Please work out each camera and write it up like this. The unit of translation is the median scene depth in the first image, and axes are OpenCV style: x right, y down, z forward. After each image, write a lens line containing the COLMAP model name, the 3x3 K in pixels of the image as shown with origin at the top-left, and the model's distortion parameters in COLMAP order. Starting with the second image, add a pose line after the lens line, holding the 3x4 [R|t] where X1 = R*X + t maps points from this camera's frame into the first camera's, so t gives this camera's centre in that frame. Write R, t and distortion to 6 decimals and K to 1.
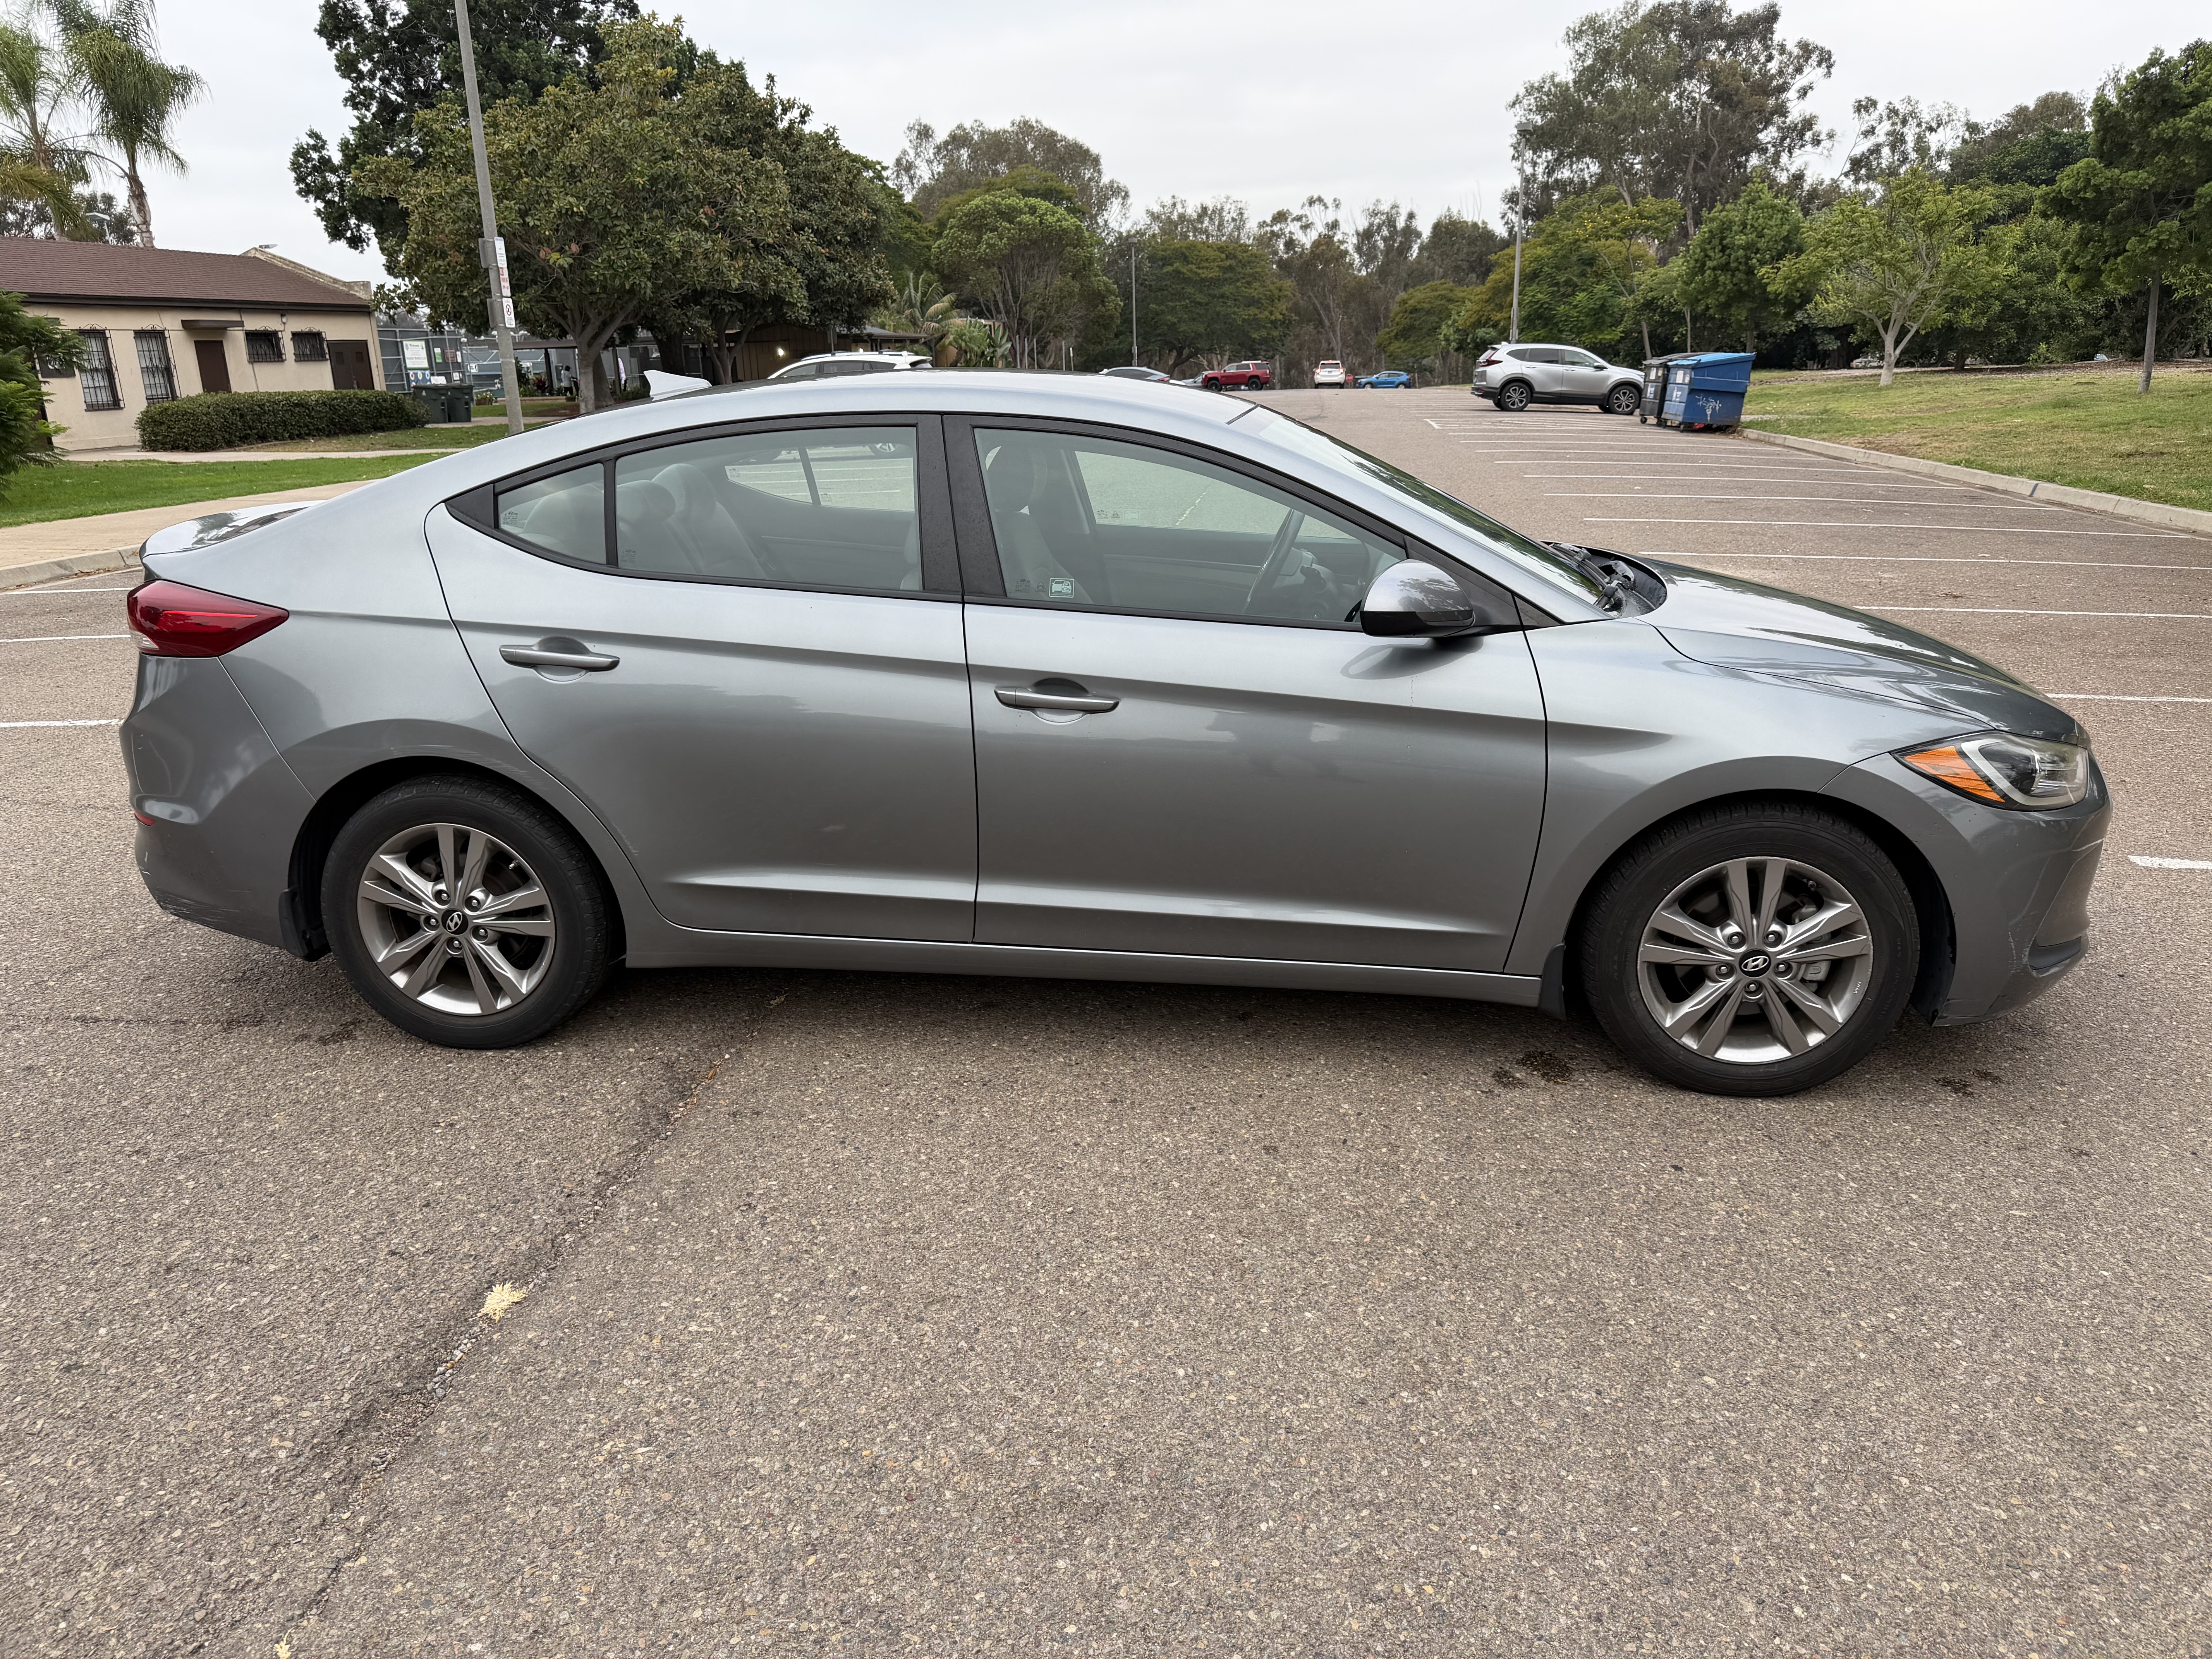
lens RADIAL K [[1590.7, 0, 1117.2], [0, 1590.7, 816.9], [0, 0, 1]] dist [0.002249, -0.007430]
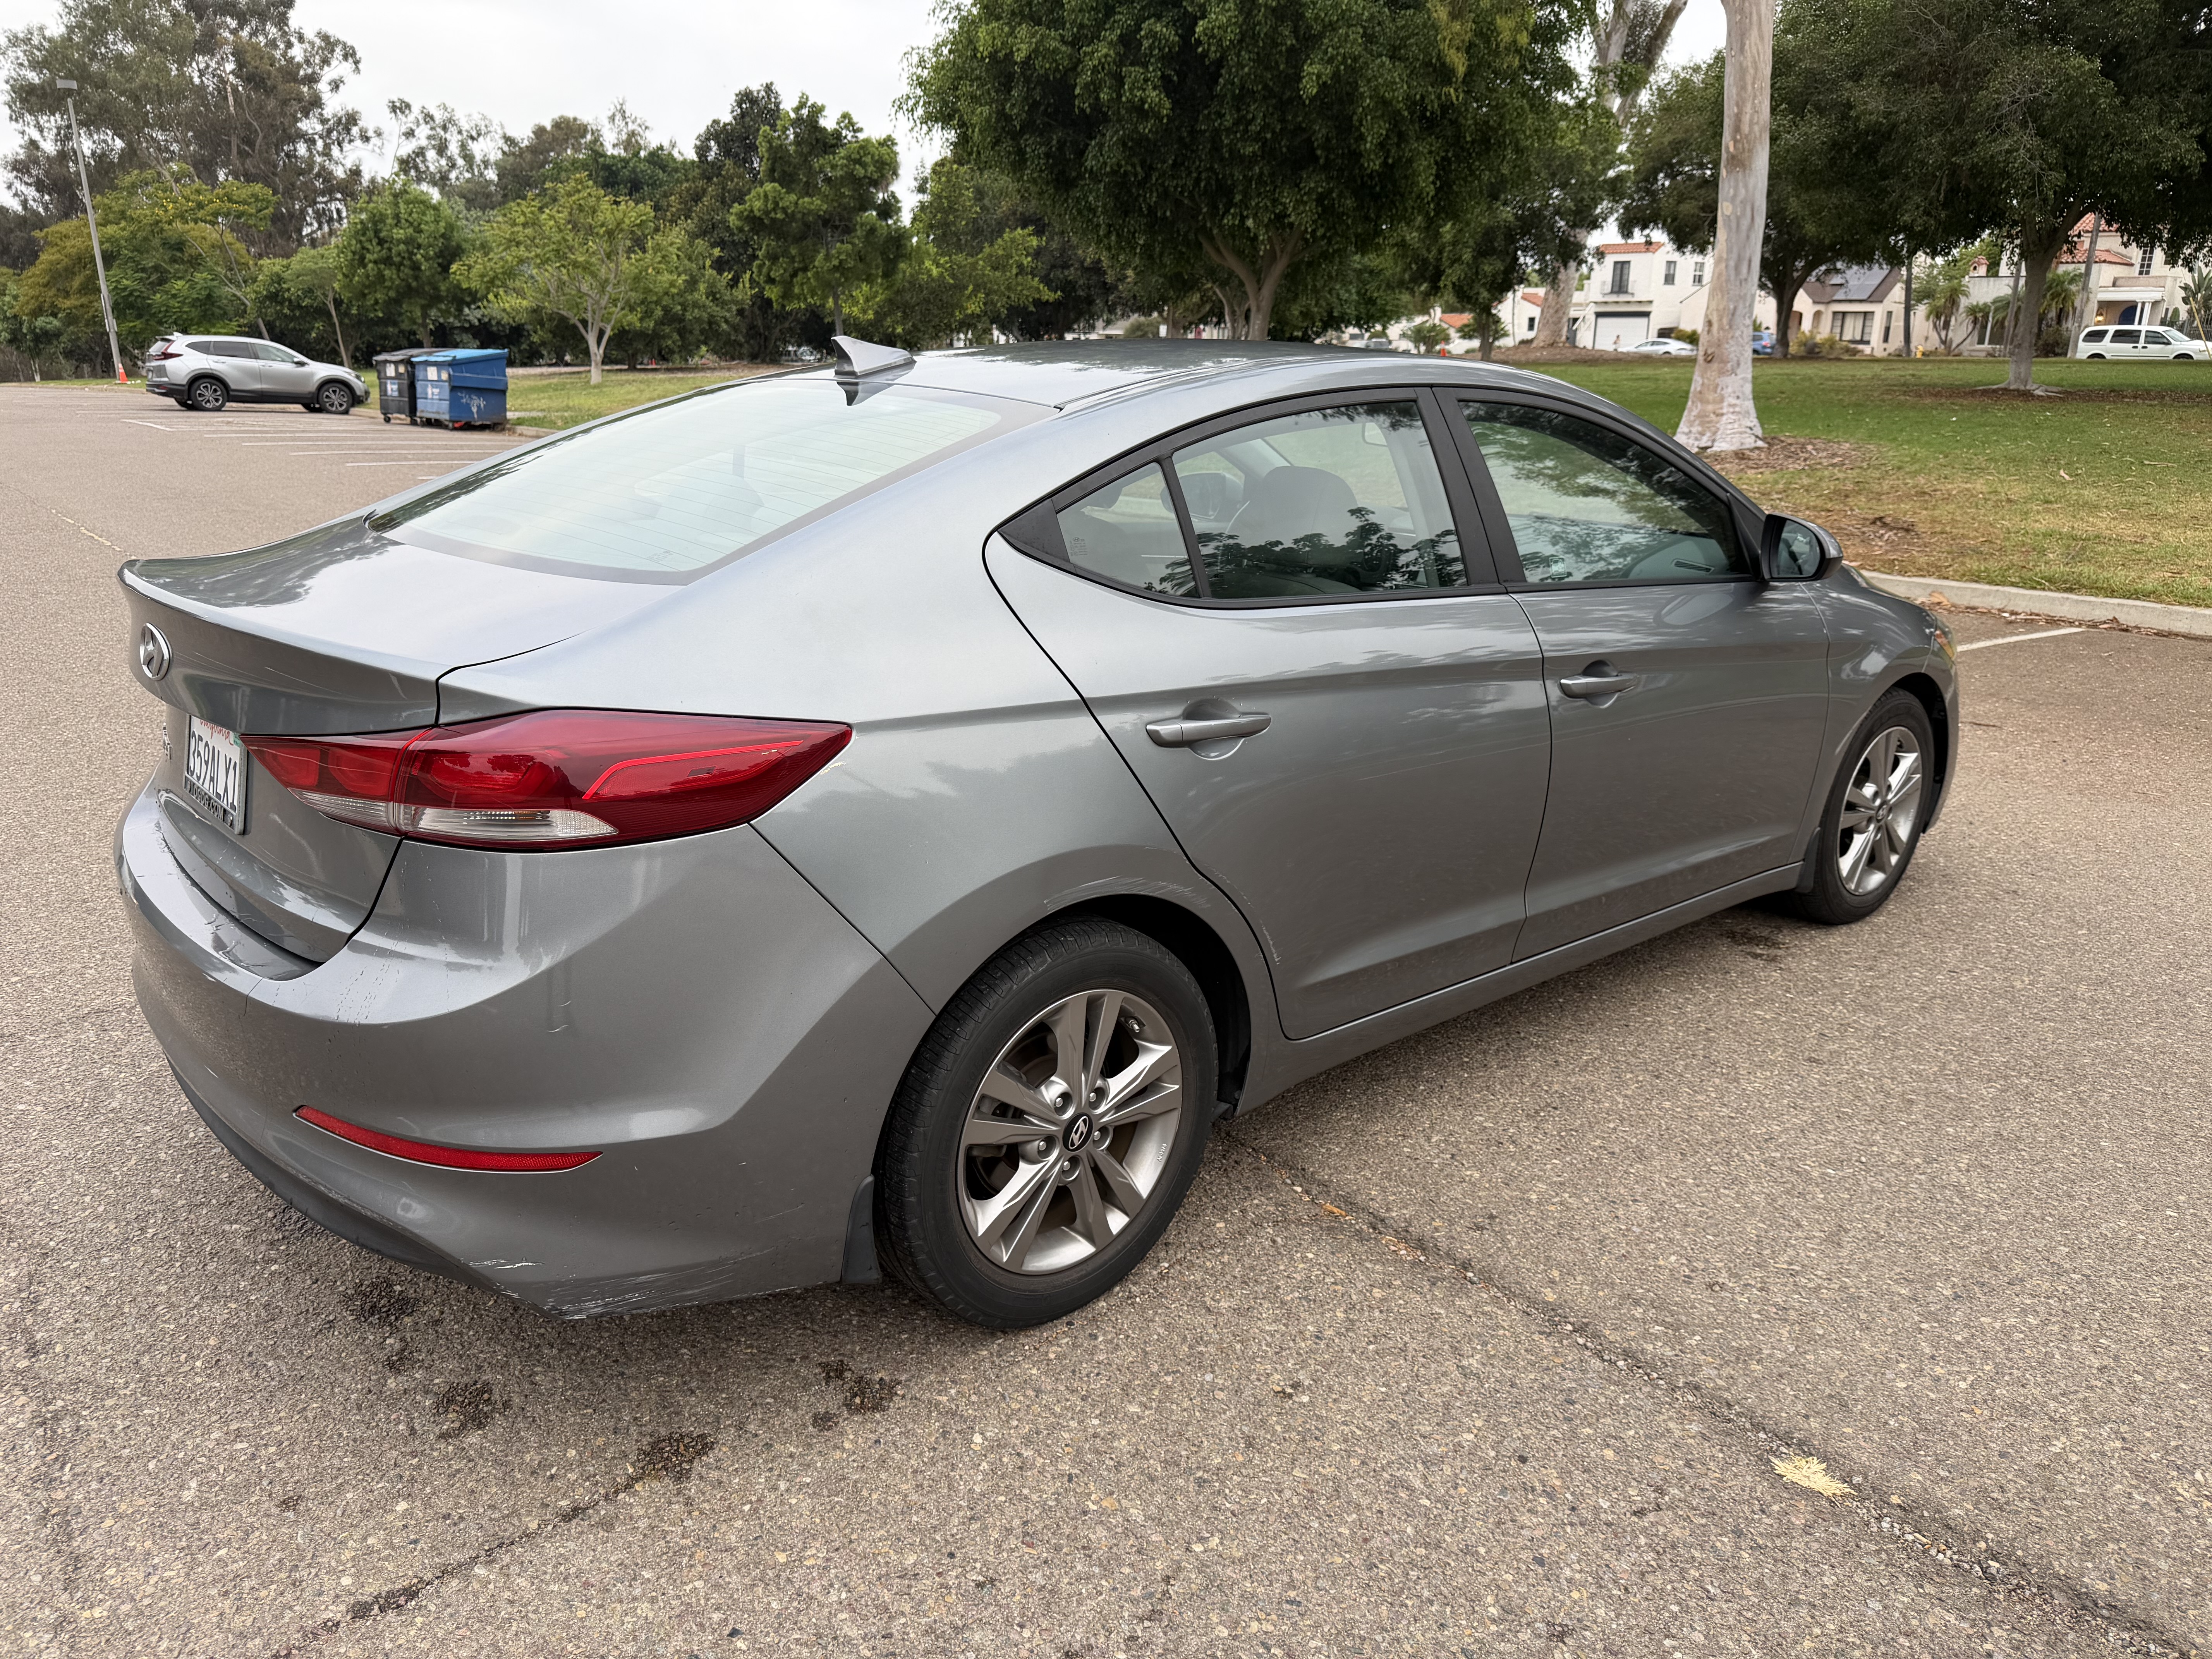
lens RADIAL K [[1577.0, 0, 1103.0], [0, 1577.0, 821.0], [0, 0, 1]] dist [0.004259, -0.004885]
pose [[0.682486, -0.193406, 0.704845, -0.064732], [0.189982, 0.978149, 0.084444, -0.009260], [-0.705776, 0.076276, 0.704317, 0.037999]]
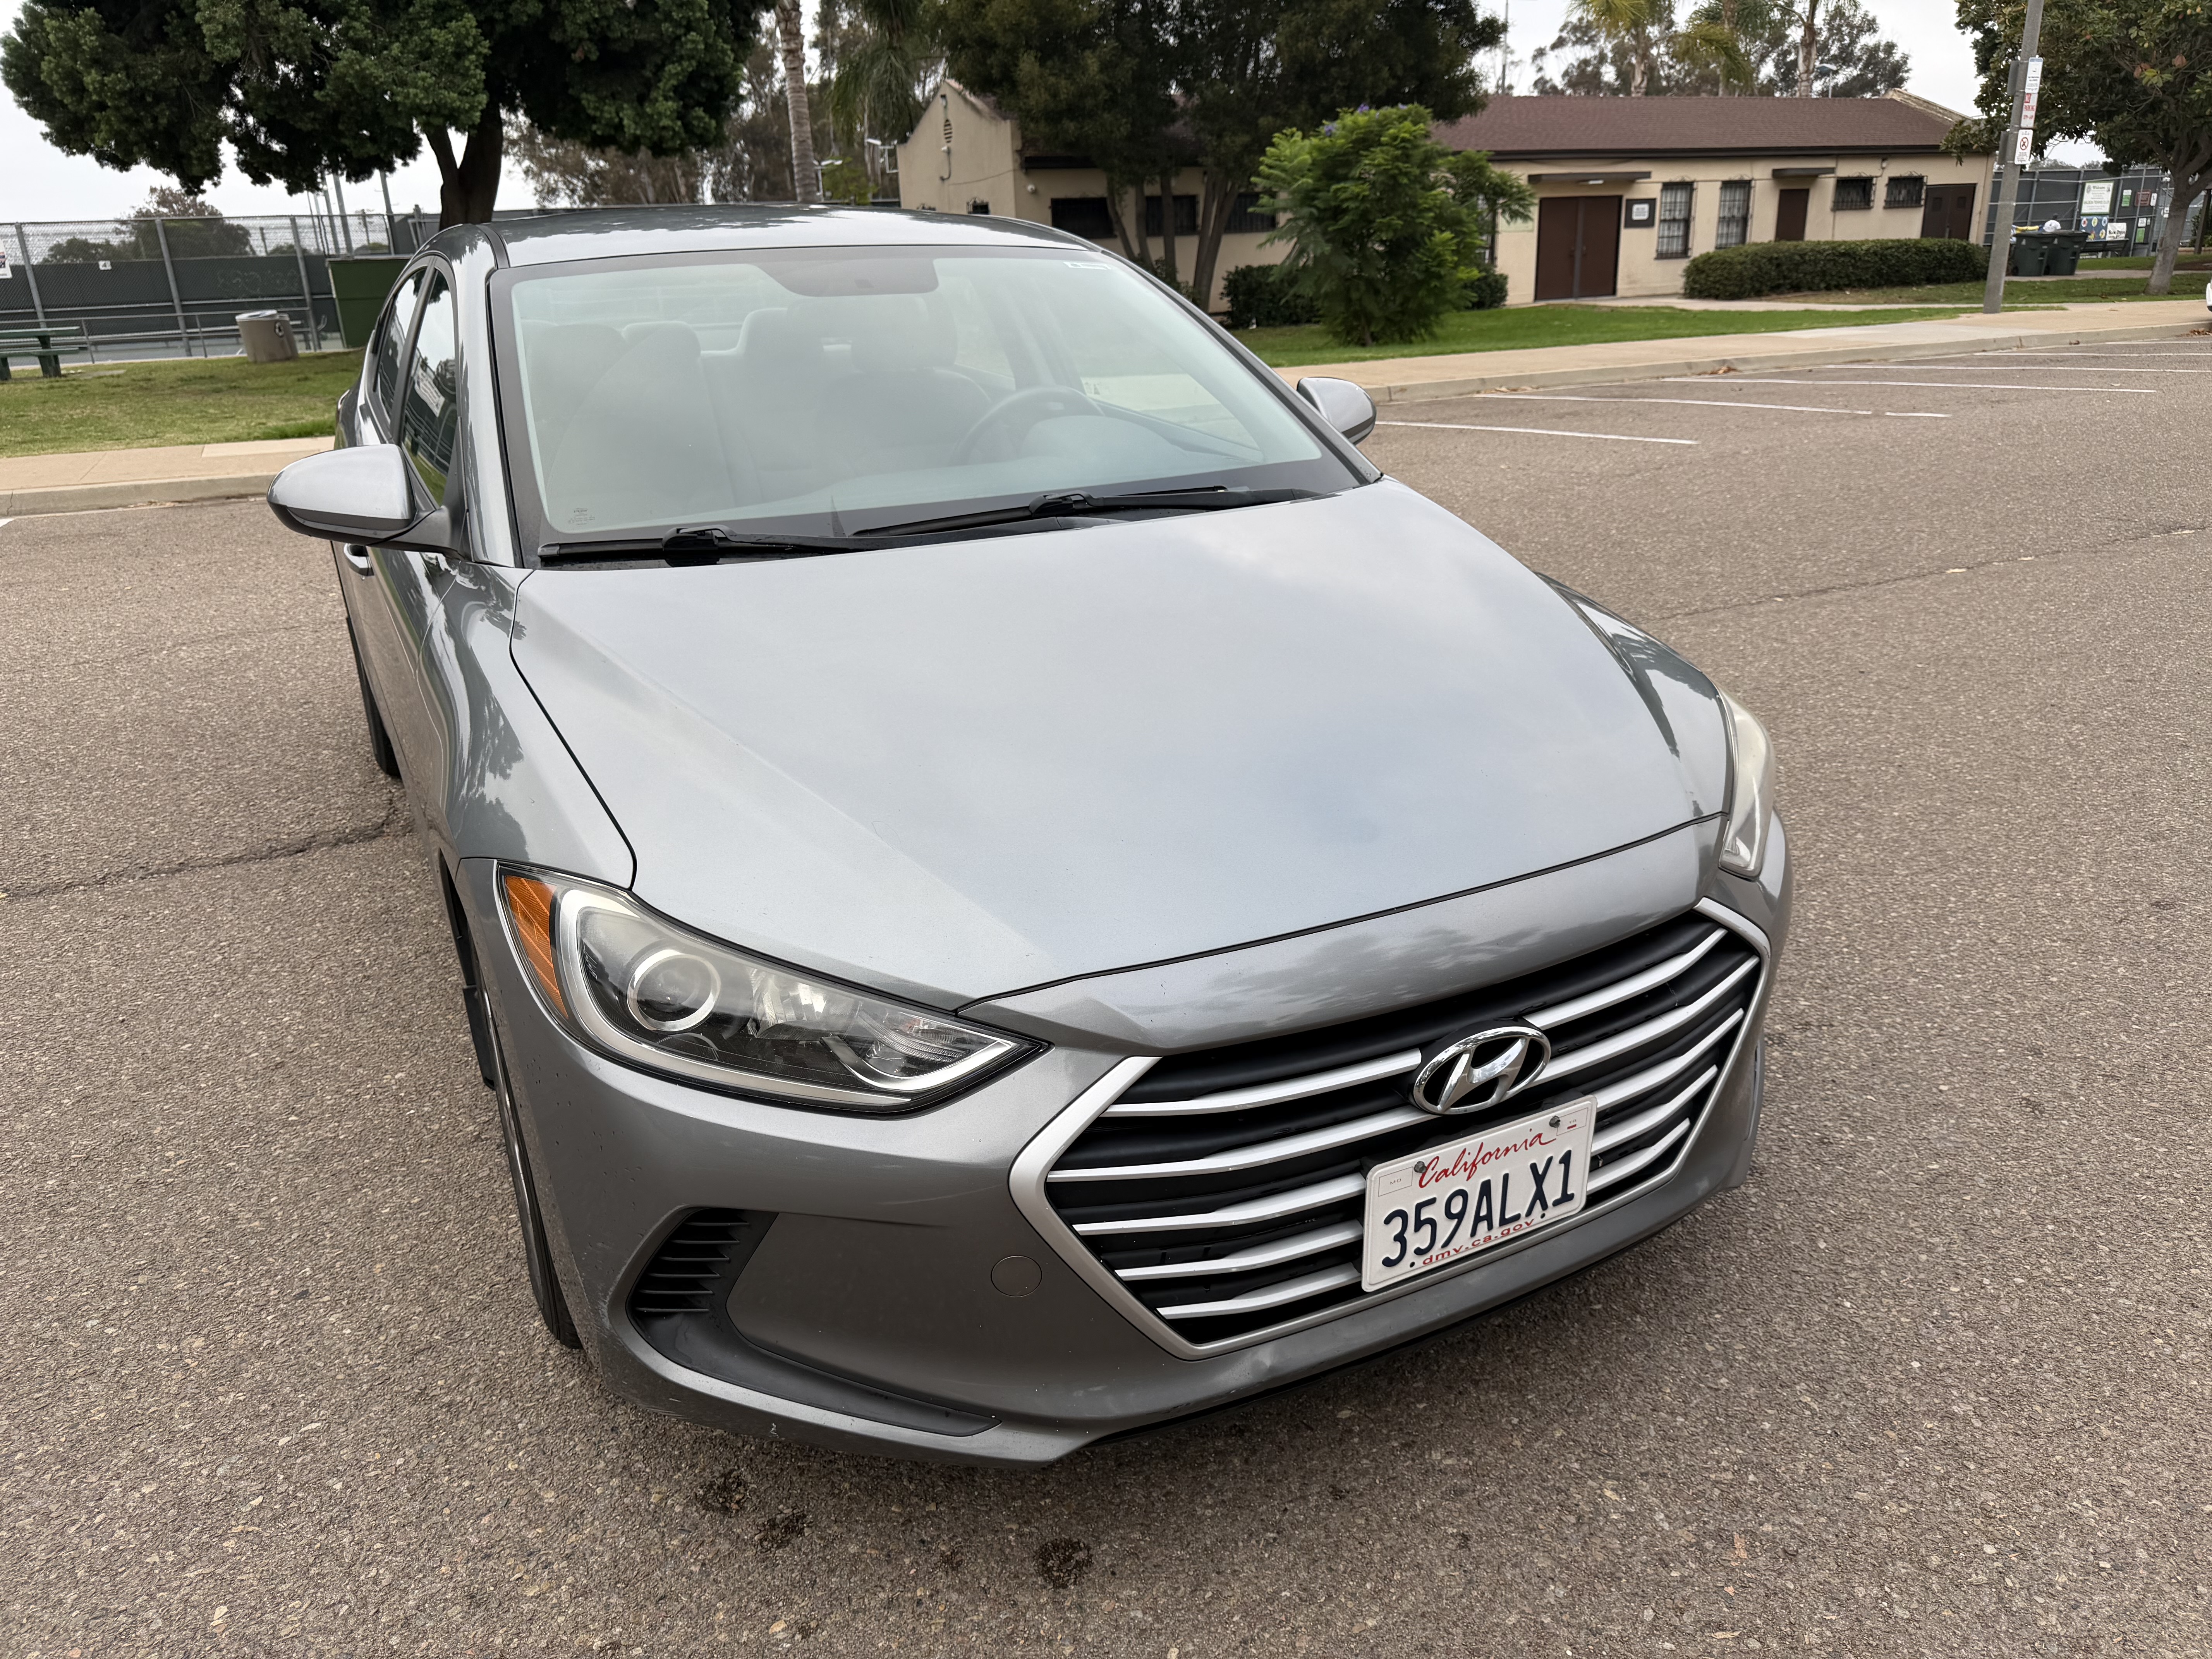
lens RADIAL K [[1590.7, 0, 1117.2], [0, 1590.7, 816.9], [0, 0, 1]] dist [0.002249, -0.007430]
pose [[0.554999, 0.278181, -0.783959, 0.073942], [-0.209533, 0.958790, 0.191881, -0.014907], [0.805030, 0.057771, 0.590415, 0.057943]]
